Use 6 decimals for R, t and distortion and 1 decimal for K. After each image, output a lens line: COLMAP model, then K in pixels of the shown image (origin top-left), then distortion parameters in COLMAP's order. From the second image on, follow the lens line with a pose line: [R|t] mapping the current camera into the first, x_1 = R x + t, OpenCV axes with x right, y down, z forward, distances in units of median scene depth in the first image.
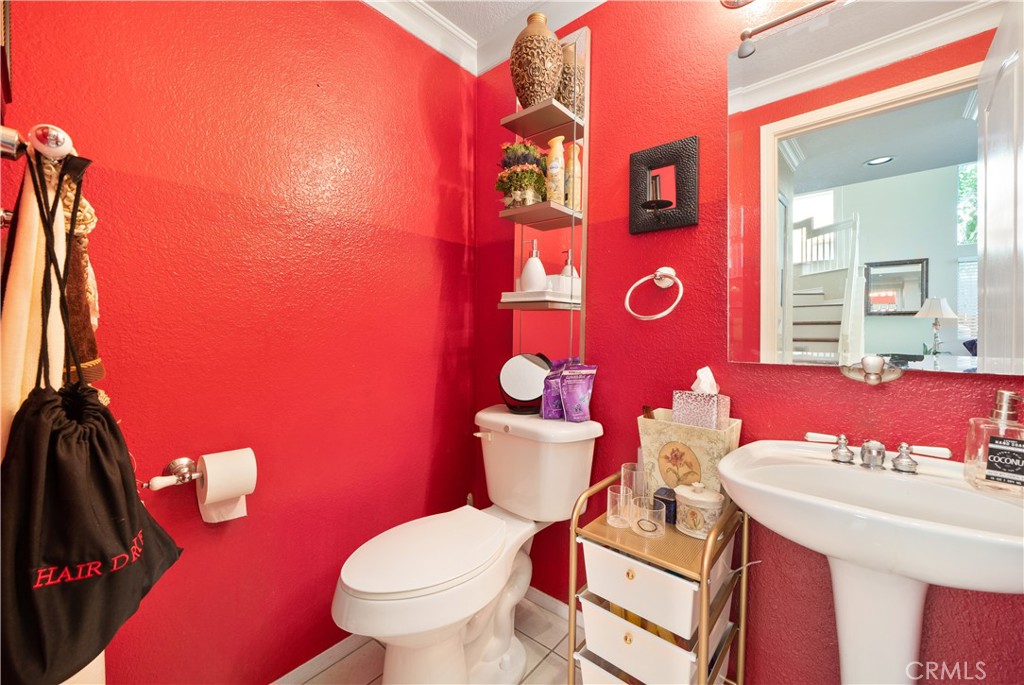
lens RADIAL K [[390.2, 0, 512.7], [0, 390.2, 349.3], [0, 0, 1]] dist [0.014226, -0.005318]
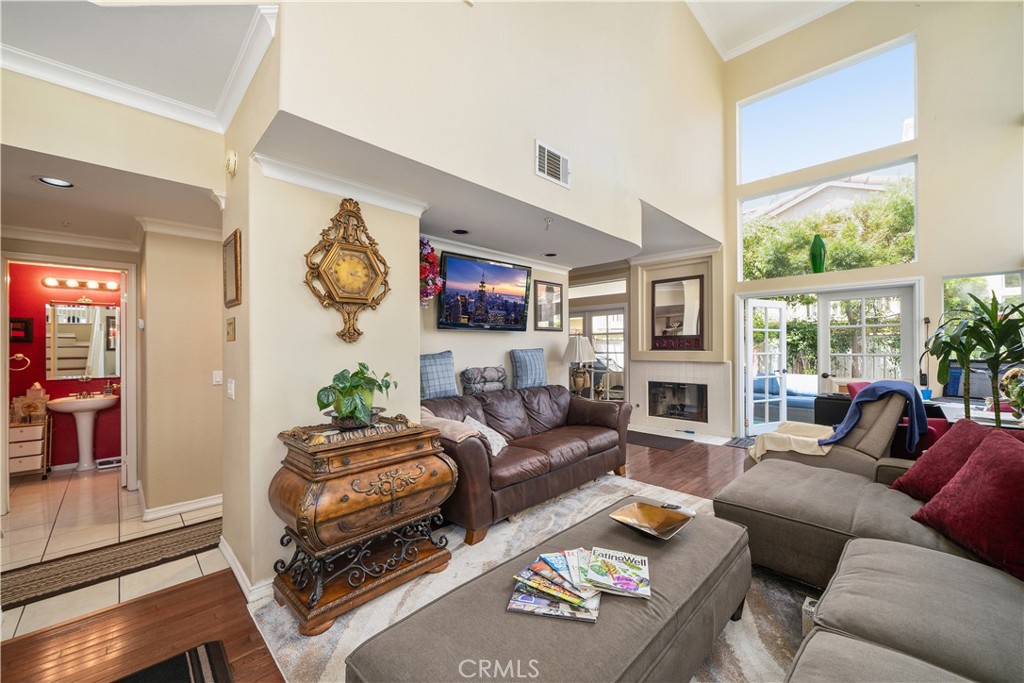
lens RADIAL K [[390.2, 0, 512.7], [0, 390.2, 348.3], [0, 0, 1]] dist [0.014226, -0.005318]
pose [[0.068902, 0.015361, 0.997505, -3.035091], [0.037837, 0.999122, -0.018000, -0.036286], [-0.996906, 0.038983, 0.068260, -3.909600]]
